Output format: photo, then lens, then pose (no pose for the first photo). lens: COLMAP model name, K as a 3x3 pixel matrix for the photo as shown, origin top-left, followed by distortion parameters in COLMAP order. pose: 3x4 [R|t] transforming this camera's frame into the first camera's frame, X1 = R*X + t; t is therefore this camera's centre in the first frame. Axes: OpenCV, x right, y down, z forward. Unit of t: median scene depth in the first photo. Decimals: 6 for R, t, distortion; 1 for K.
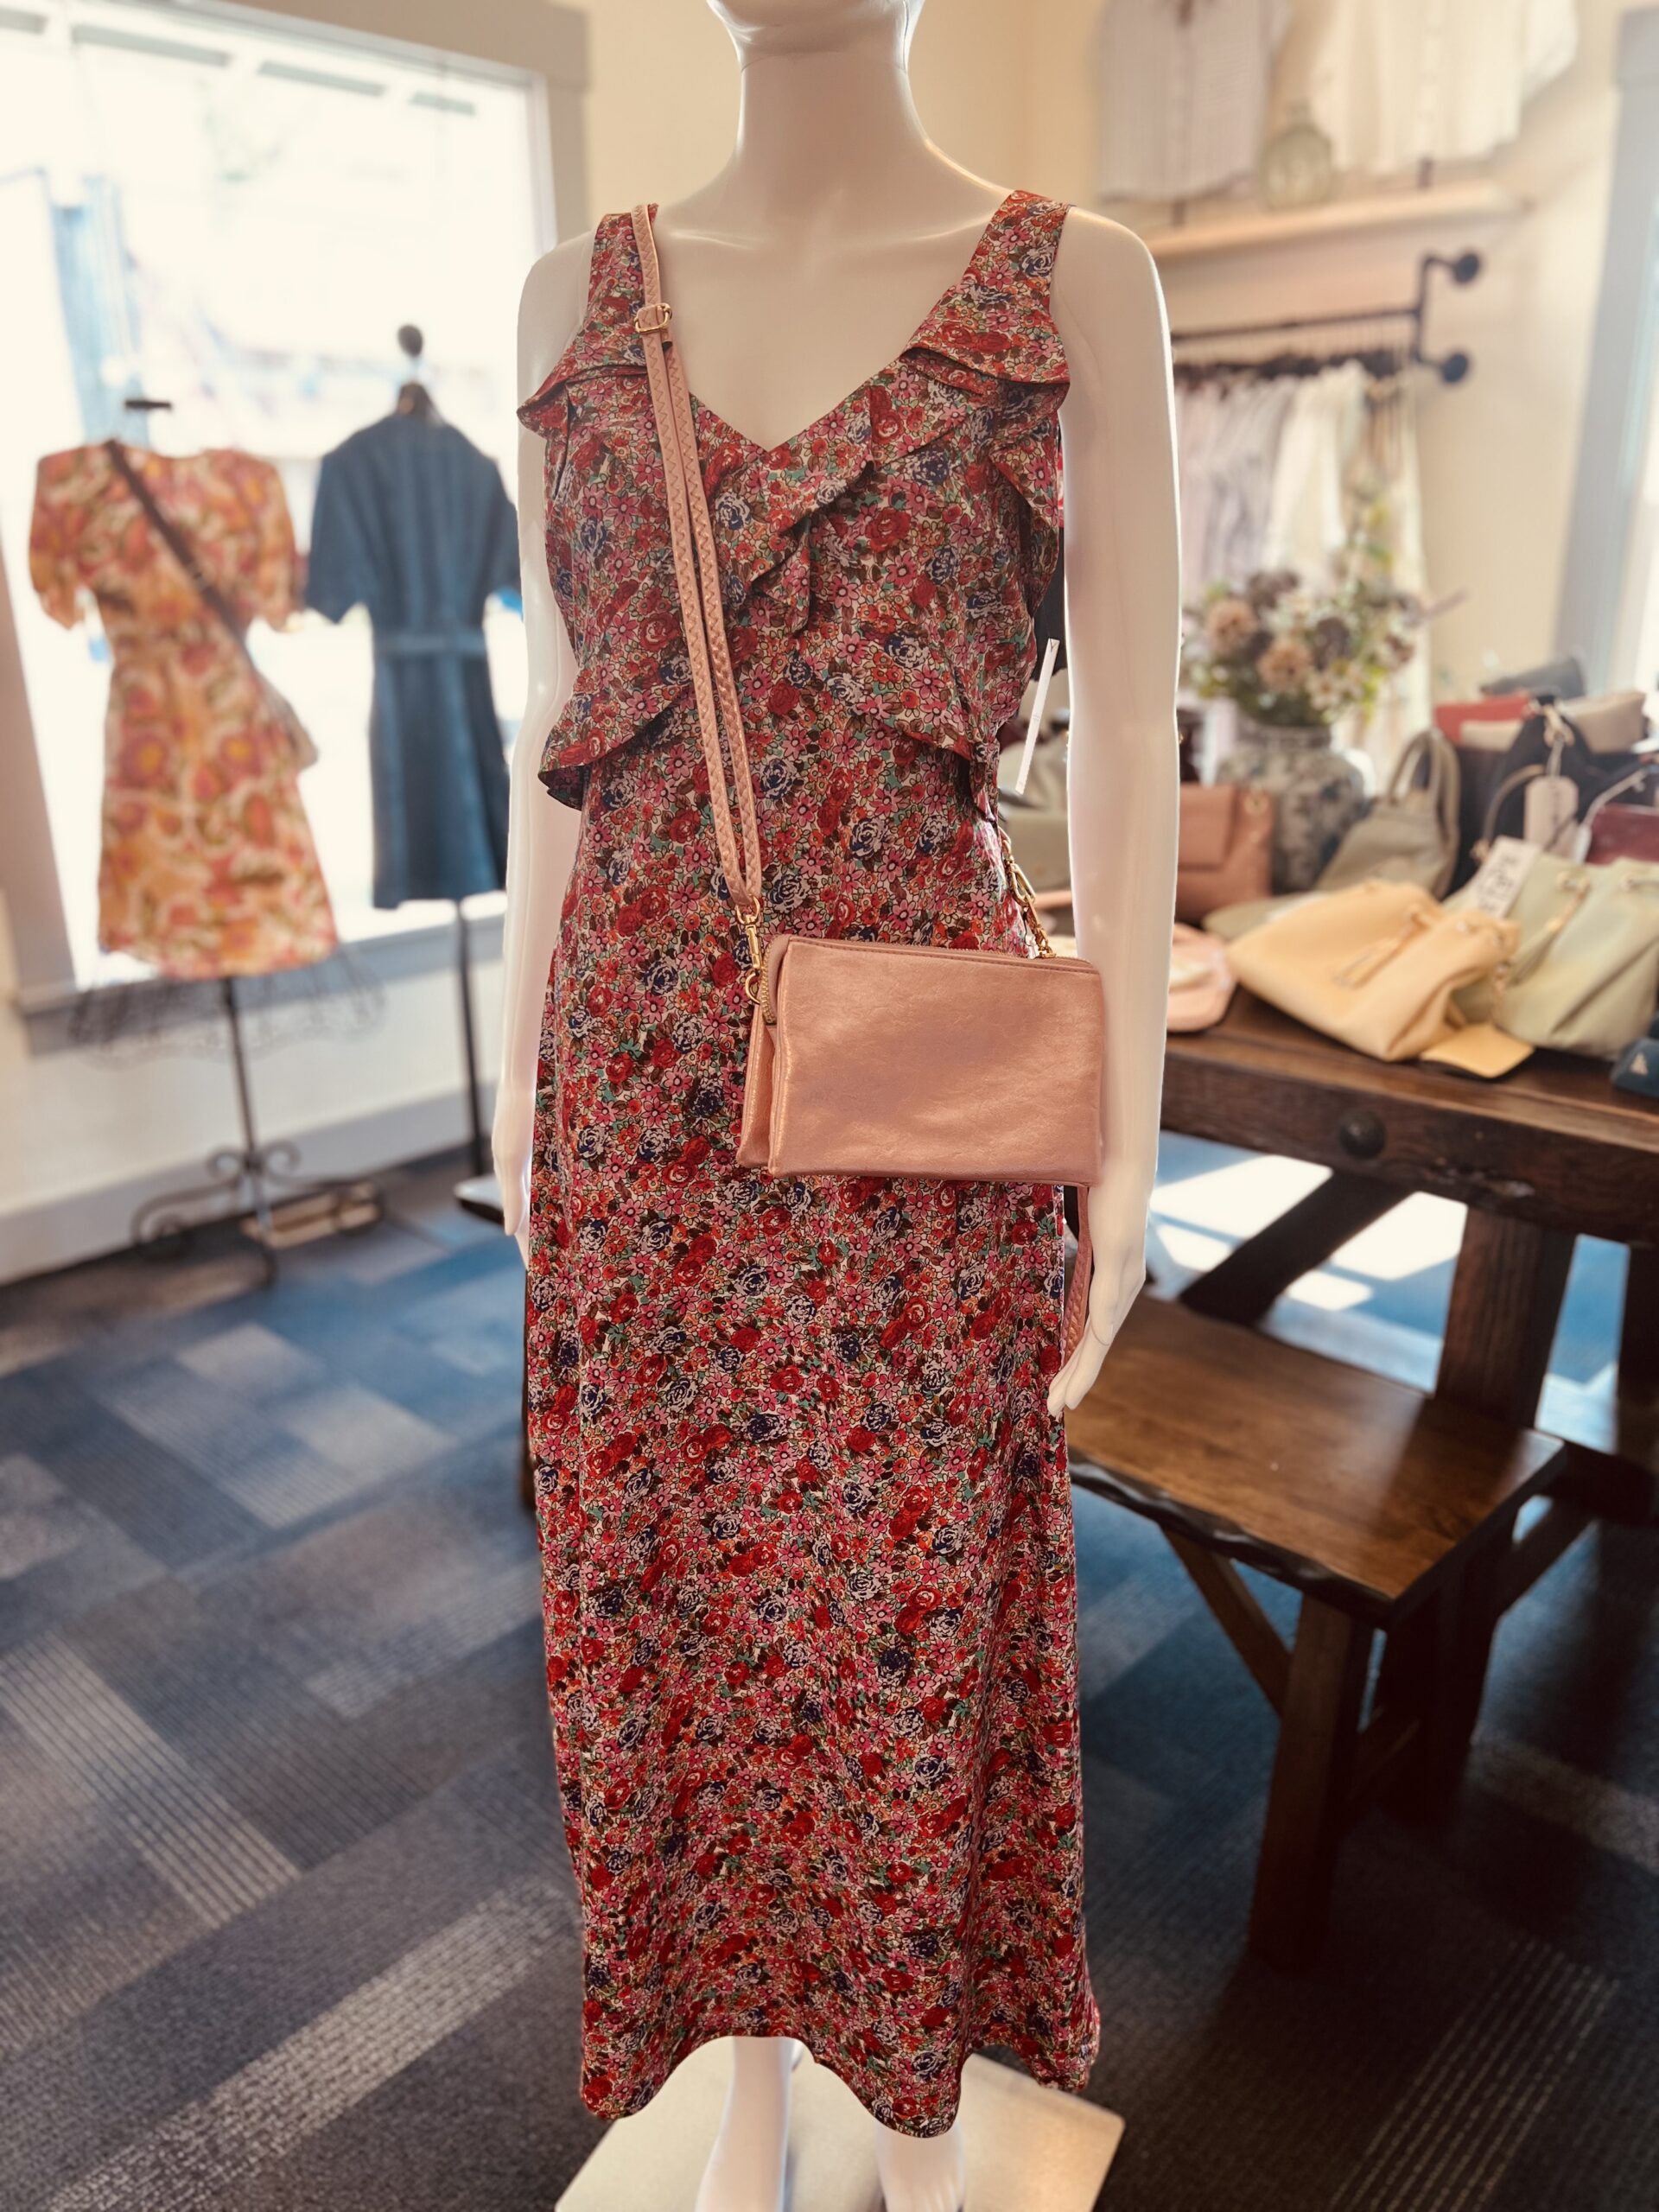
lens RADIAL K [[1653.0, 0, 836.7], [0, 1653.0, 1121.3], [0, 0, 1]] dist [0.046692, -0.051518]
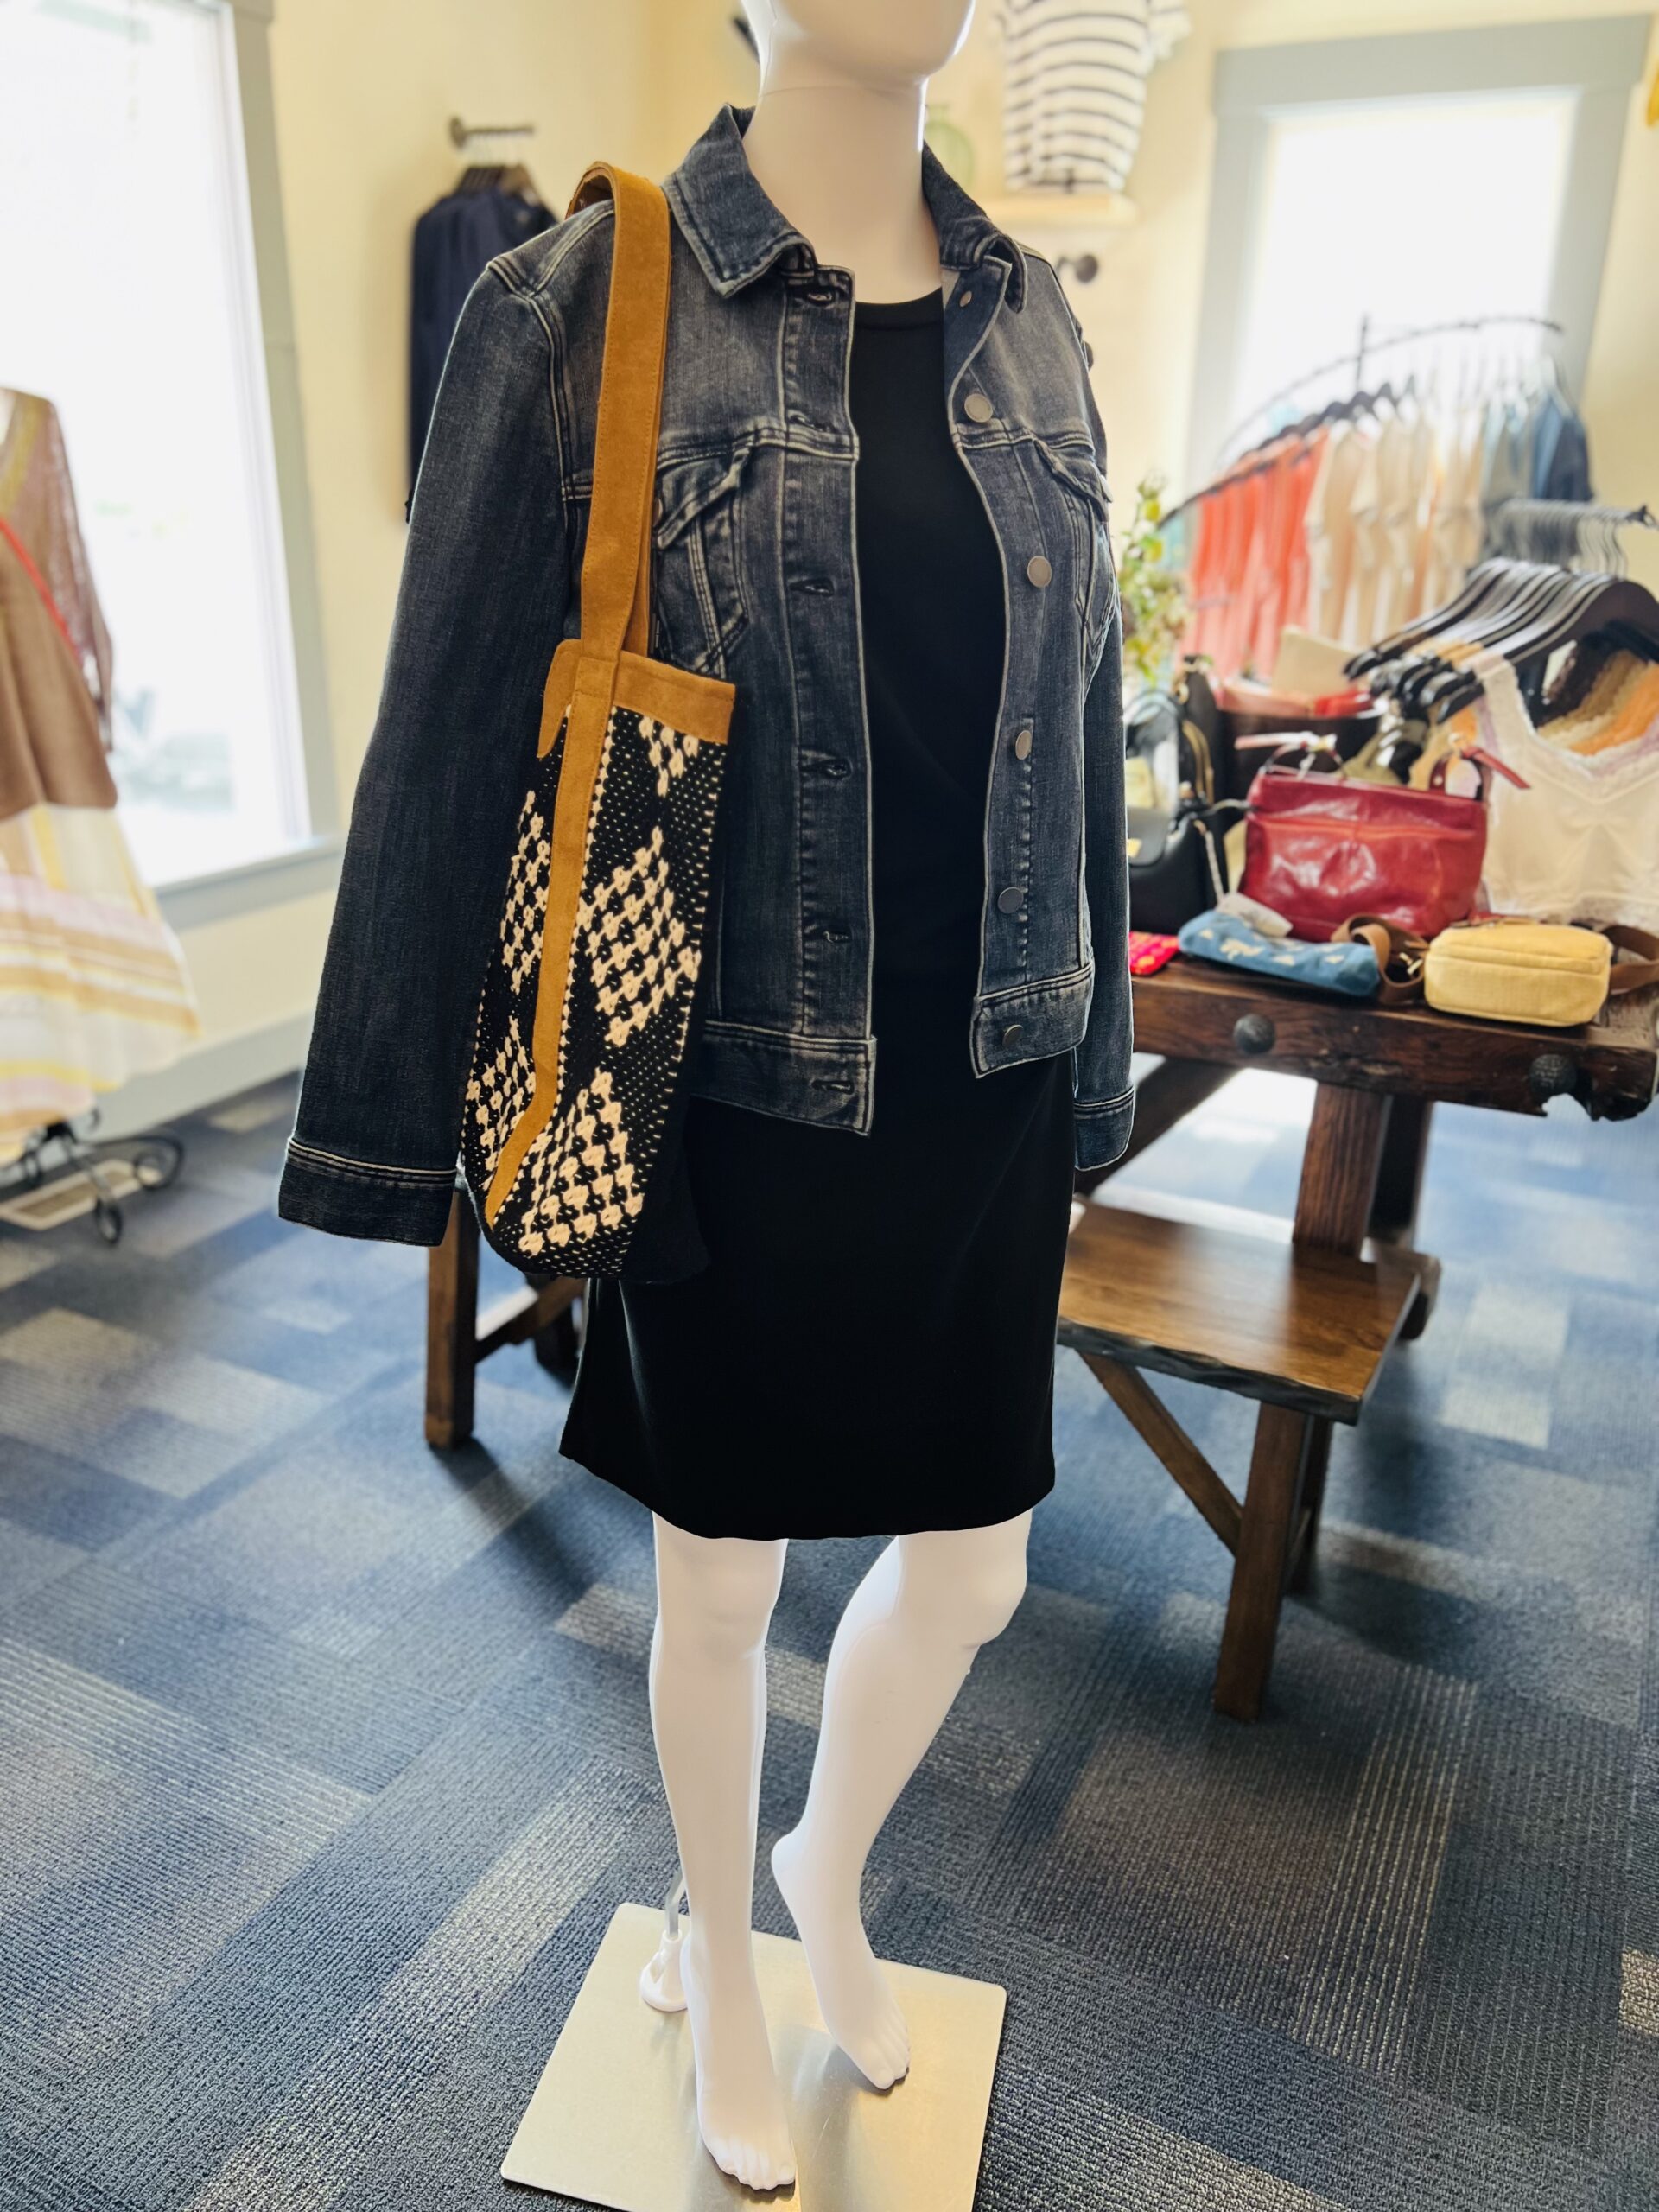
lens RADIAL K [[1653.0, 0, 830.6], [0, 1653.0, 1108.8], [0, 0, 1]] dist [0.046692, -0.051518]
pose [[0.958679, -0.068489, 0.276124, -0.322484], [0.060723, 0.997484, 0.036588, -0.001322], [-0.277935, -0.018309, 0.960425, -0.081747]]
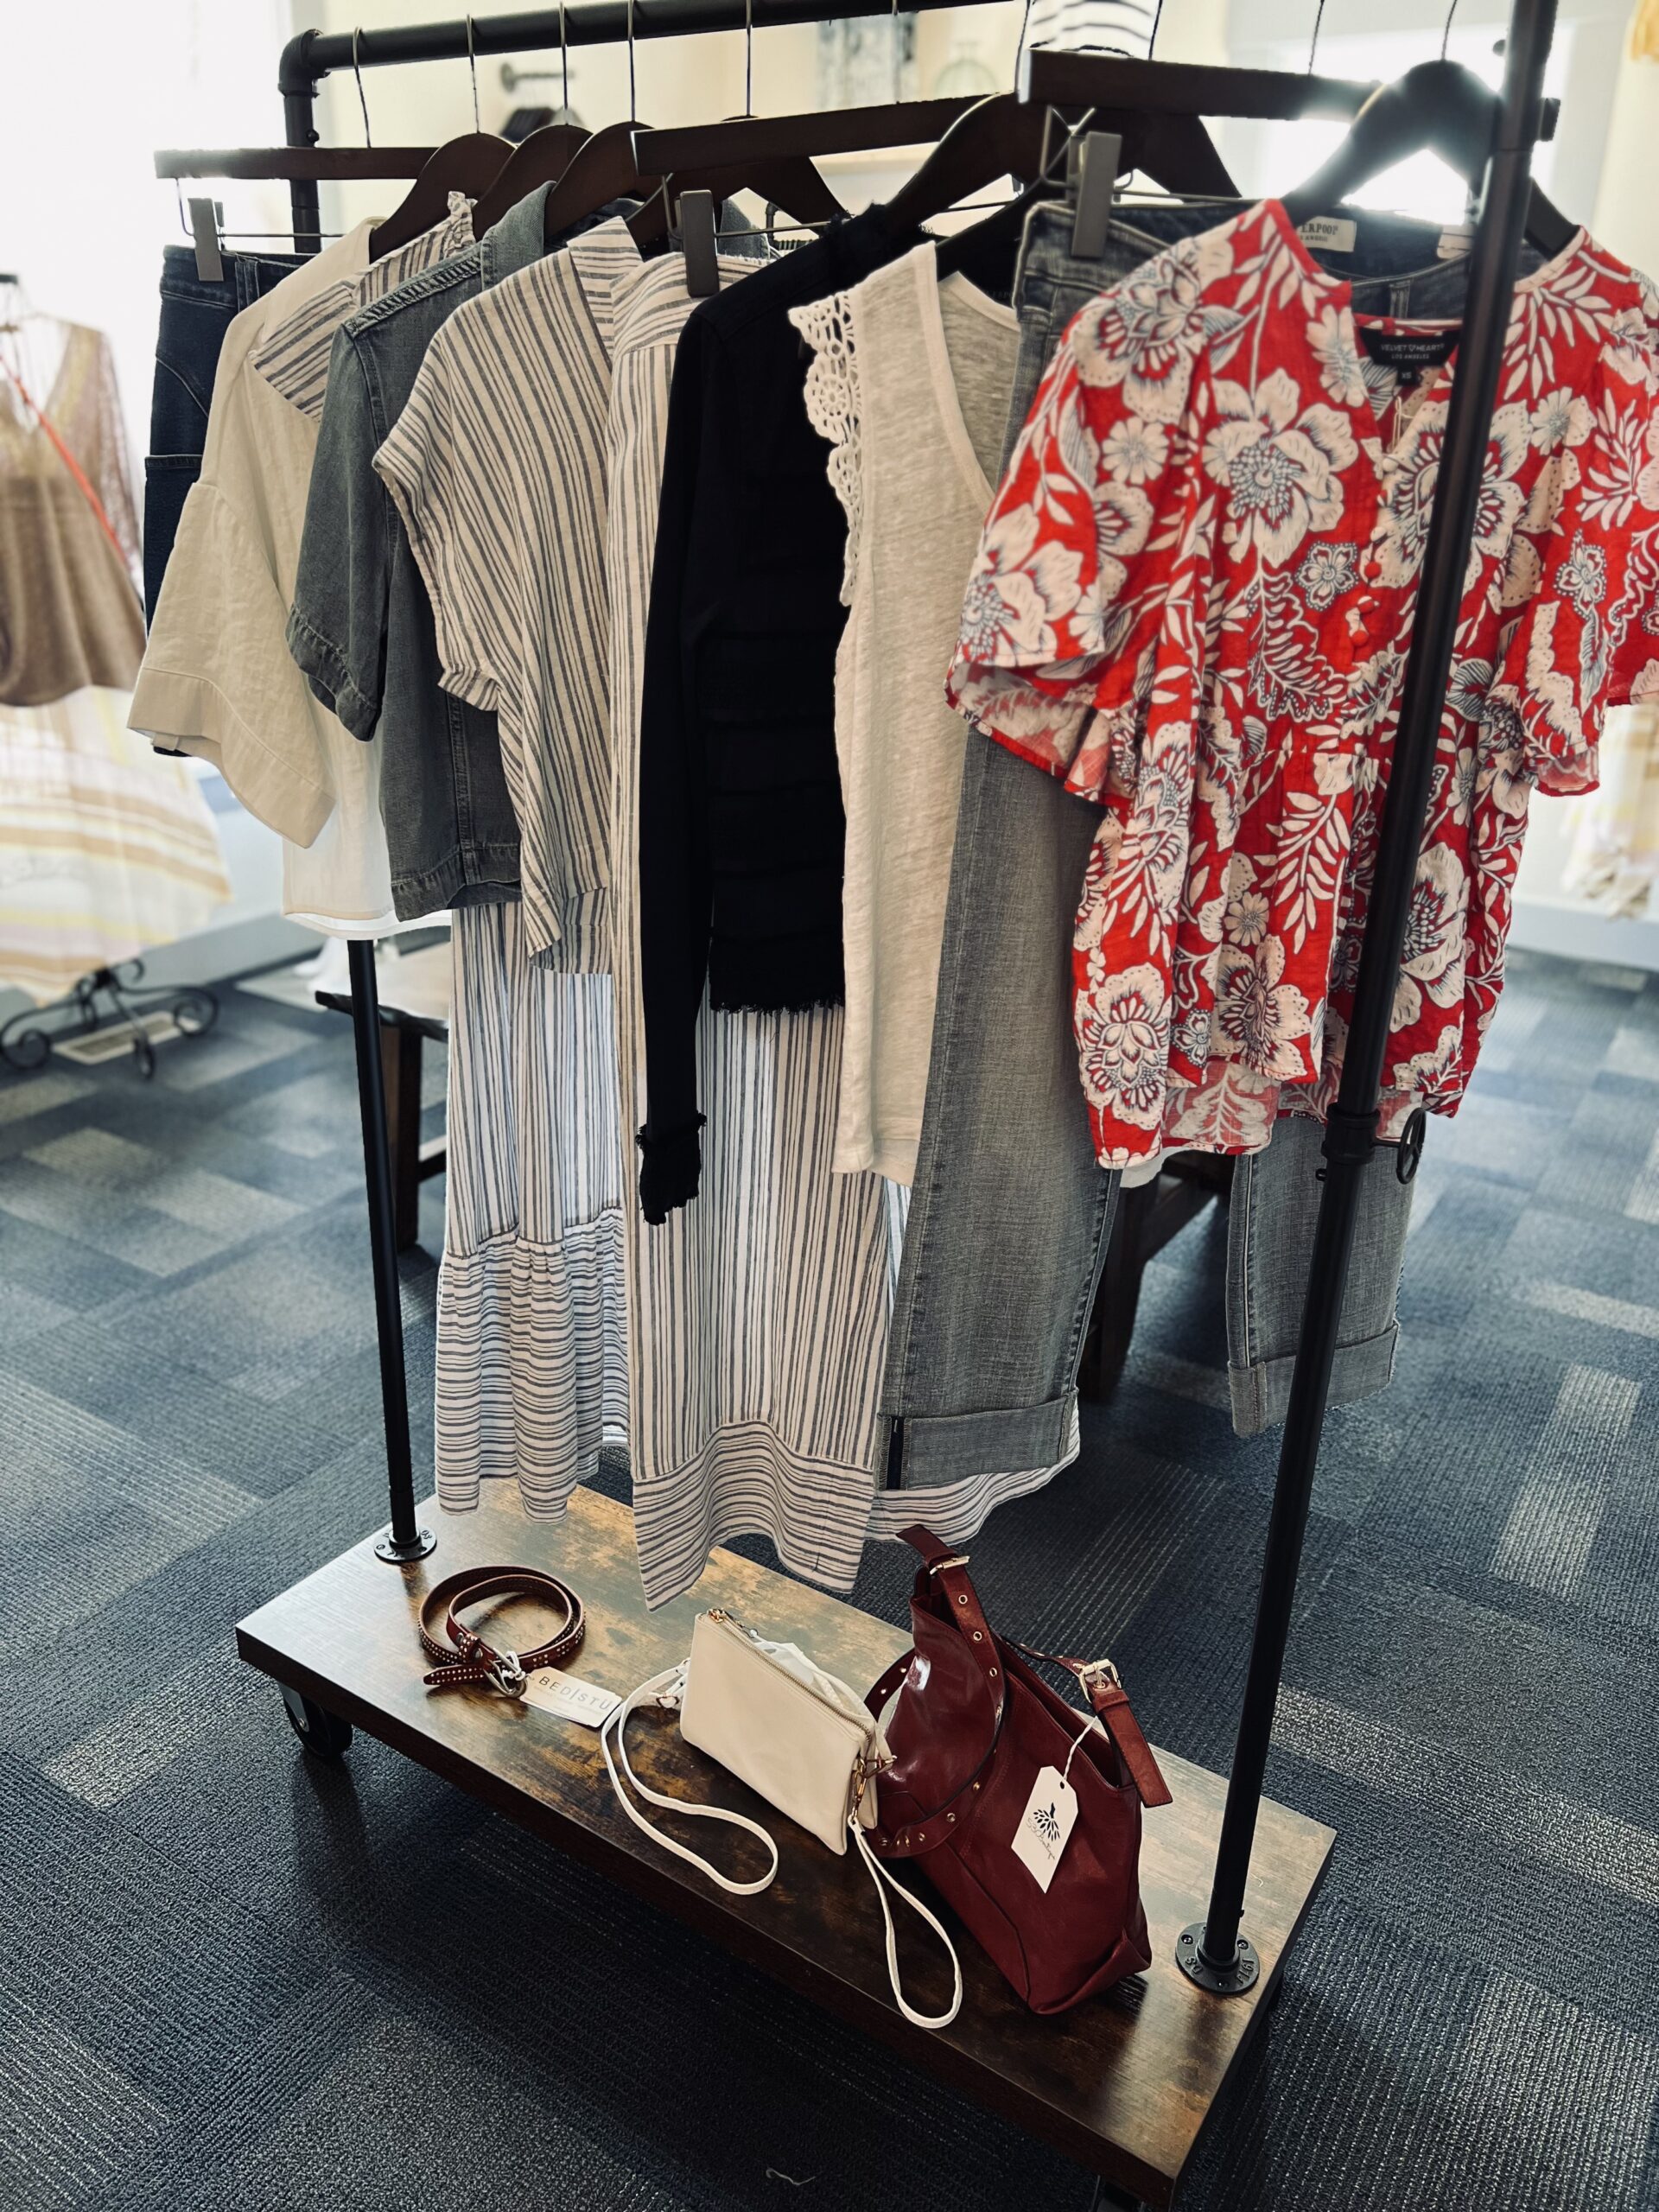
lens RADIAL K [[1653.0, 0, 824.7], [0, 1653.0, 1095.9], [0, 0, 1]] dist [0.046692, -0.051518]
pose [[0.981904, -0.037124, 0.185704, -0.131828], [0.025126, 0.997467, 0.066547, 0.070918], [-0.187704, -0.060677, 0.980350, -0.331932]]
